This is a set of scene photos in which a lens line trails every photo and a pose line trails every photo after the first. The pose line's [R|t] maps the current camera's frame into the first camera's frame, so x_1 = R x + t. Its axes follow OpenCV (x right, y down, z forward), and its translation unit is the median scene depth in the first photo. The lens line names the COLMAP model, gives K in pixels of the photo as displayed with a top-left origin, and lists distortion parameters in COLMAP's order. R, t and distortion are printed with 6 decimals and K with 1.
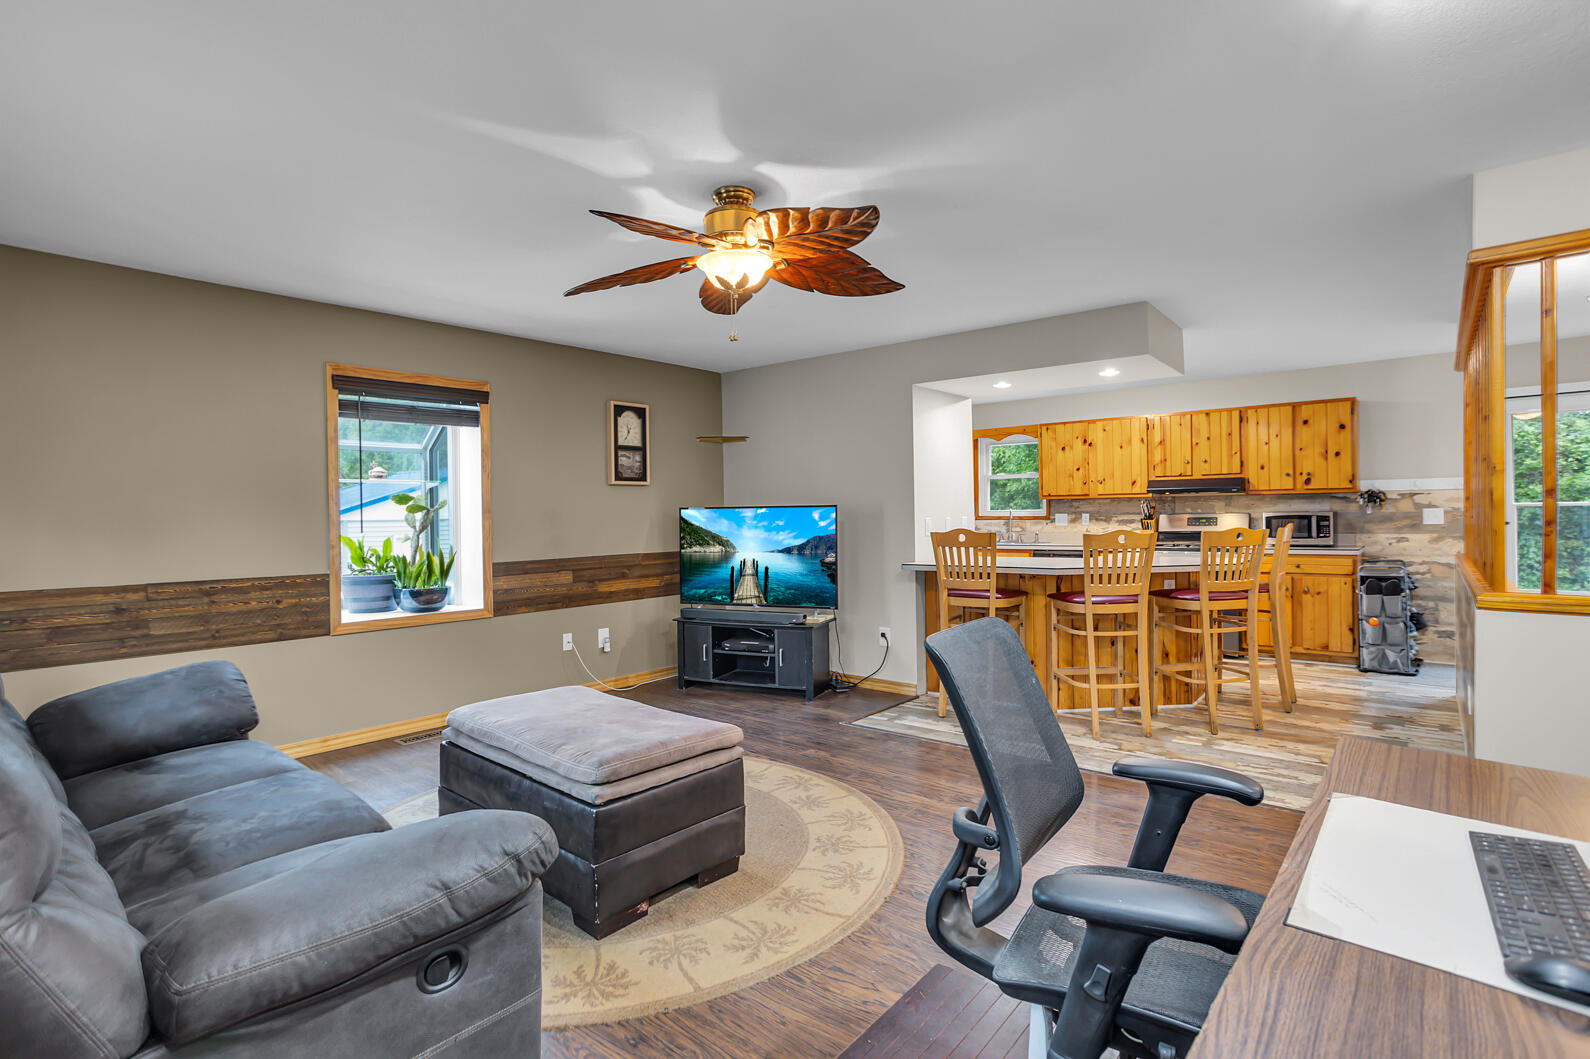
lens RADIAL K [[785.8, 0, 795.0], [0, 785.8, 529.5], [0, 0, 1]] dist [-0.012768, 0.000176]
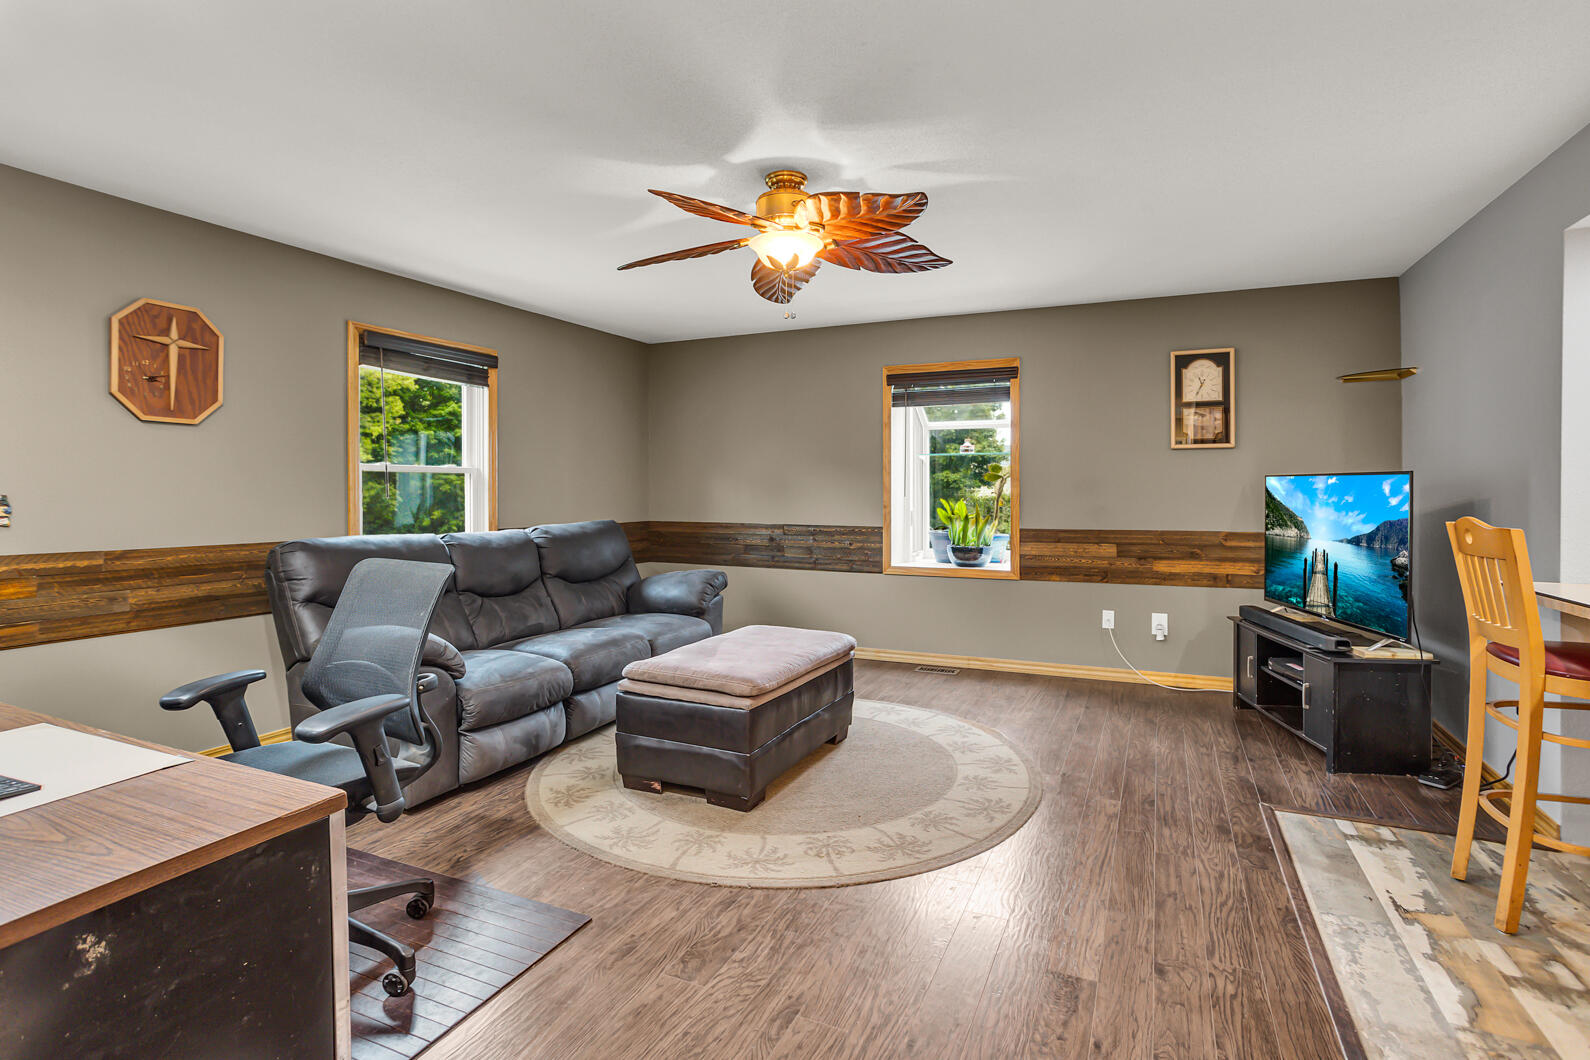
lens RADIAL K [[833.6, 0, 876.0], [0, 833.6, 503.9], [0, 0, 1]] dist [-0.067895, 0.030611]
pose [[0.277871, 0.030624, -0.960130, 0.530444], [-0.022798, 0.999420, 0.025280, -0.012281], [0.960348, 0.014864, 0.278408, 0.423251]]
